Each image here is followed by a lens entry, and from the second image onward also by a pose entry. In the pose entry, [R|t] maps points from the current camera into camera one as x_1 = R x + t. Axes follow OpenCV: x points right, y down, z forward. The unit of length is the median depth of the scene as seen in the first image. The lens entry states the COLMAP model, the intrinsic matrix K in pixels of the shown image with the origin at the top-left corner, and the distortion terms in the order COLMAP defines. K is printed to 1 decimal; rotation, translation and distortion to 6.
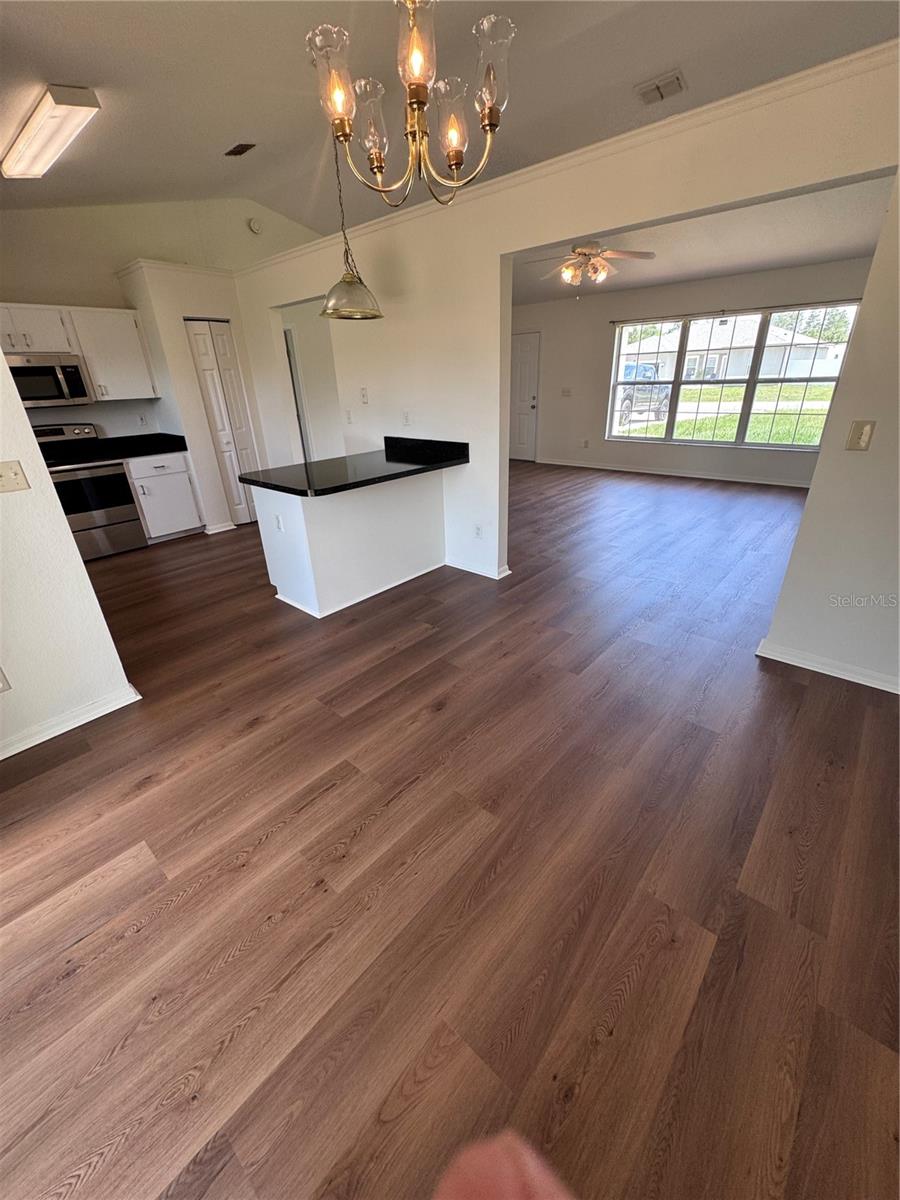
lens RADIAL K [[482.1, 0, 448.6], [0, 482.1, 601.3], [0, 0, 1]] dist [-0.001428, -0.000089]
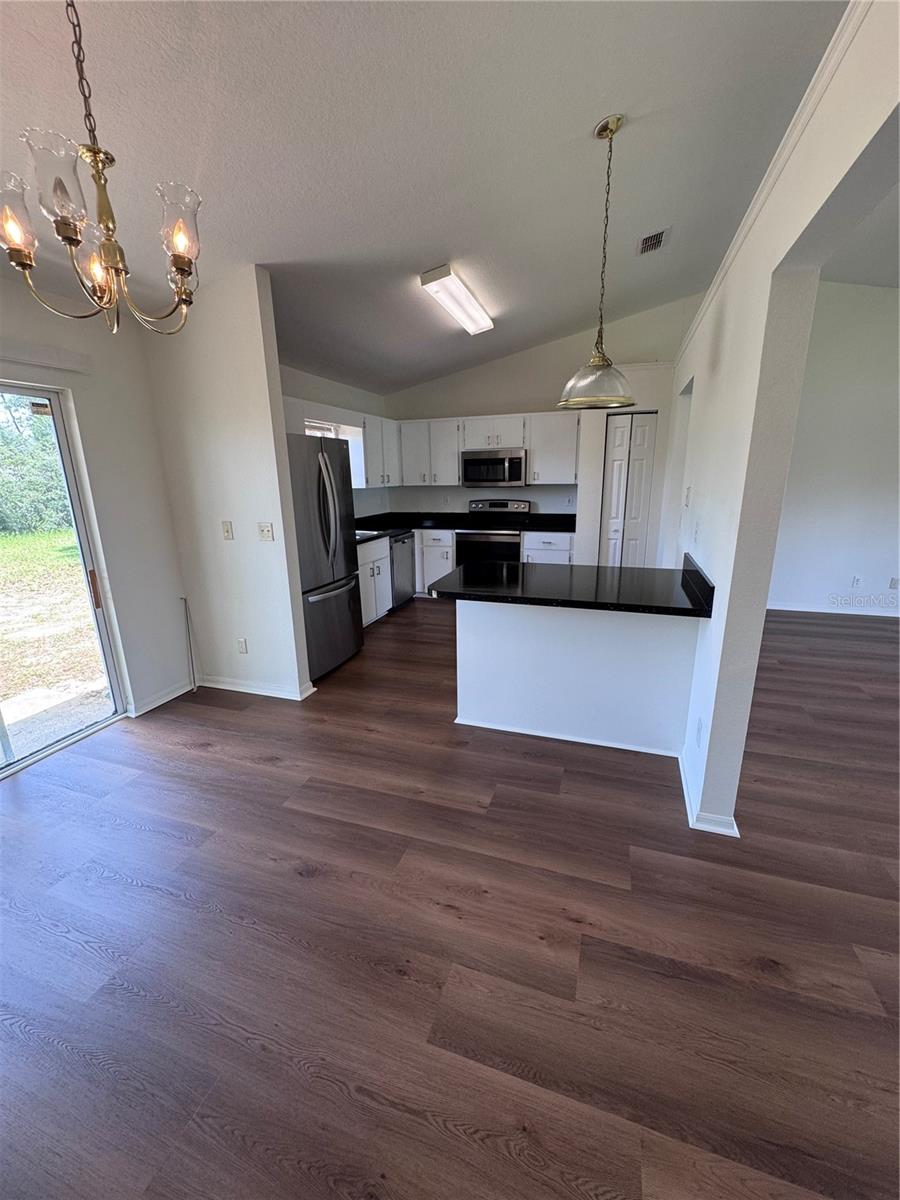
lens RADIAL K [[482.1, 0, 450.6], [0, 482.1, 600.1], [0, 0, 1]] dist [-0.001428, -0.000089]
pose [[0.386539, 0.263852, -0.883725, 0.461225], [-0.389839, 0.915137, 0.102716, -0.259096], [0.835831, 0.304807, 0.456596, 0.485580]]
